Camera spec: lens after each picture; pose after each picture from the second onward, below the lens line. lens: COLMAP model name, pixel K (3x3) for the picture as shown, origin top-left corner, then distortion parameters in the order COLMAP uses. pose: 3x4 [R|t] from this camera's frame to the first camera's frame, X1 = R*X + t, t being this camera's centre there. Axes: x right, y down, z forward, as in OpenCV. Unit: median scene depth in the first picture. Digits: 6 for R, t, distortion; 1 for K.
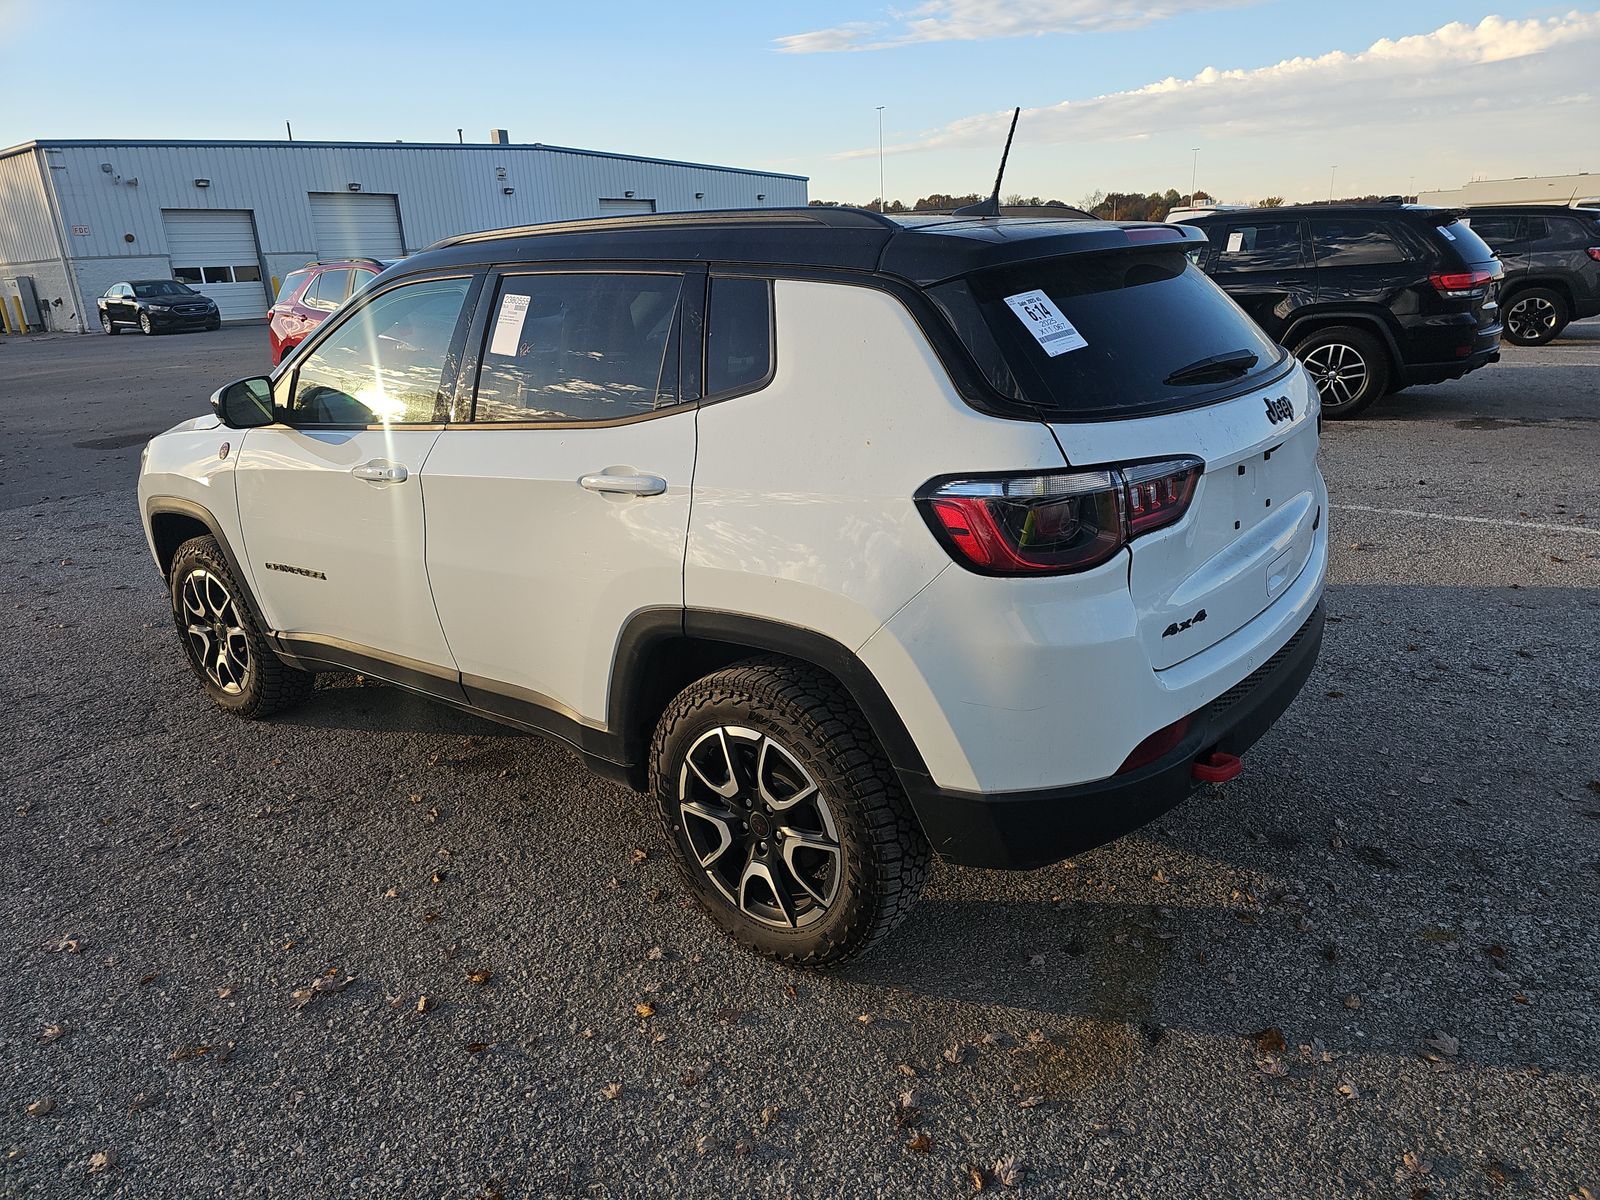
lens RADIAL K [[1092.7, 0, 804.1], [0, 1092.7, 596.3], [0, 0, 1]] dist [-0.010319, -0.010256]
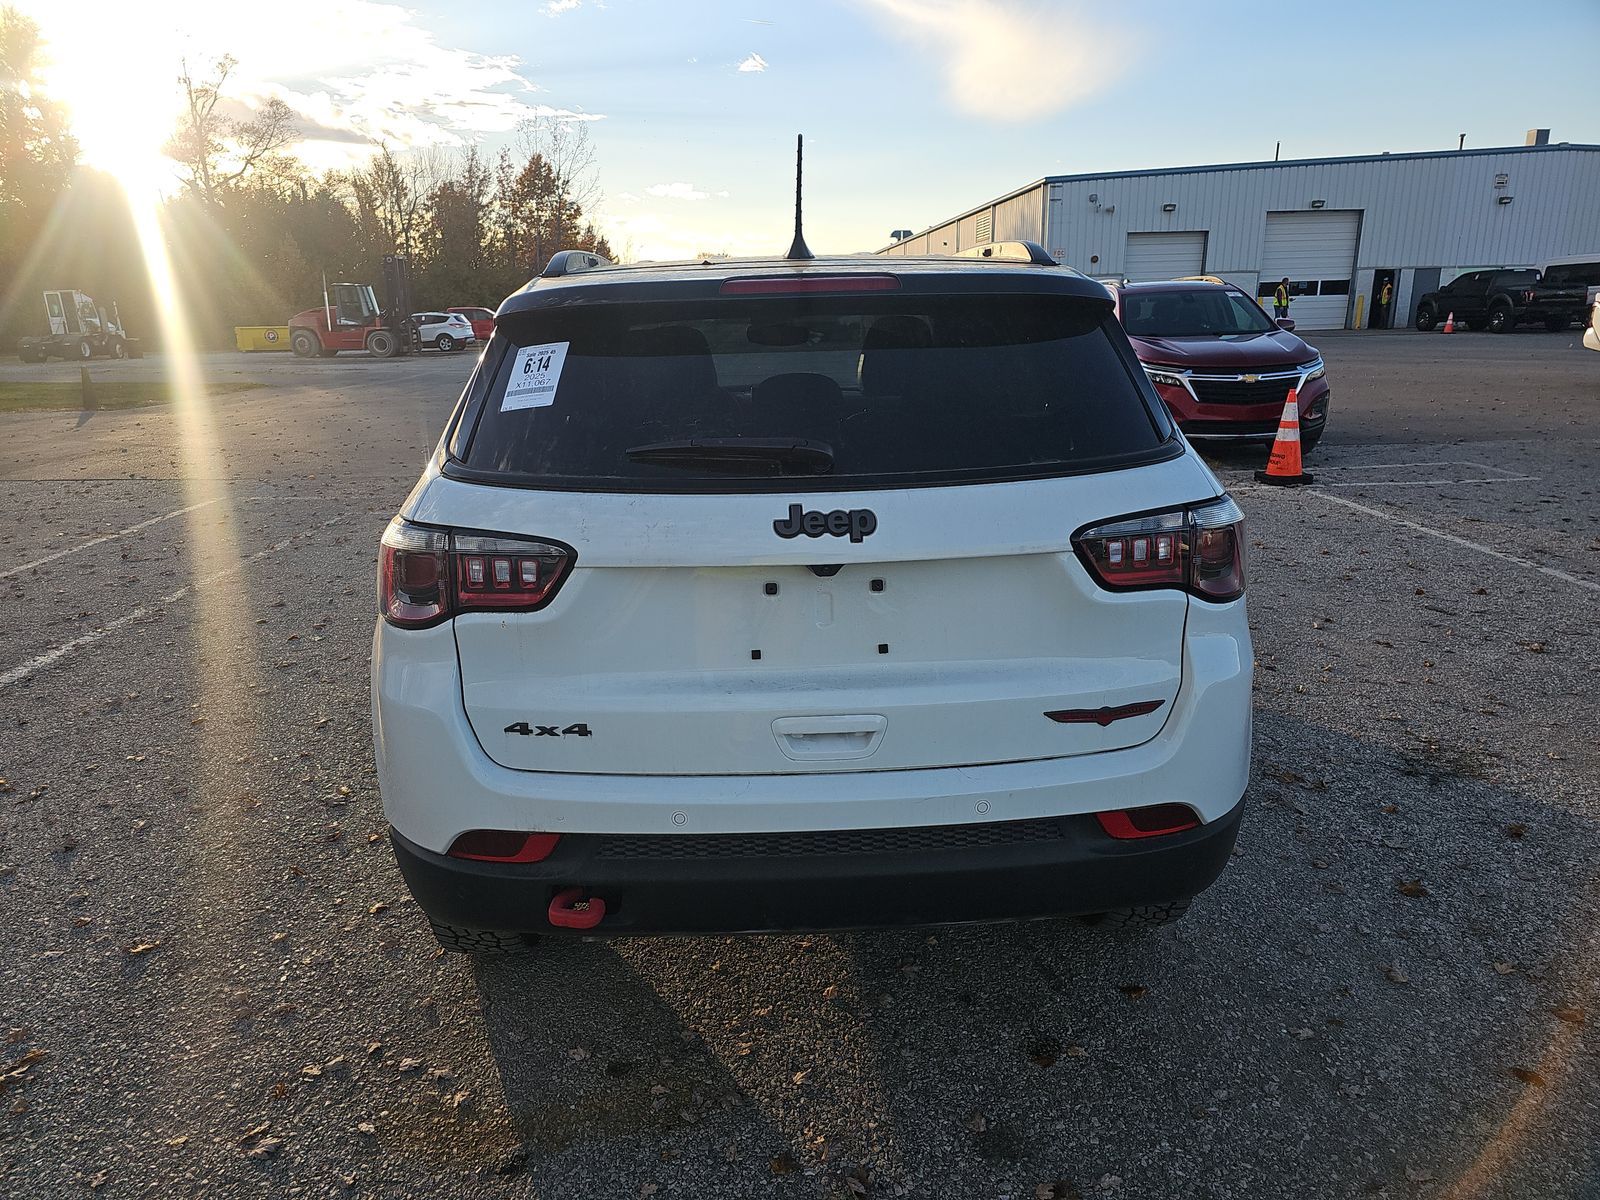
lens RADIAL K [[1092.7, 0, 804.1], [0, 1092.7, 596.3], [0, 0, 1]] dist [-0.010319, -0.010256]
pose [[0.628184, 0.213062, -0.748325, 0.114896], [-0.222862, 0.970751, 0.089309, -0.020832], [0.745465, 0.110671, 0.657293, 0.059218]]
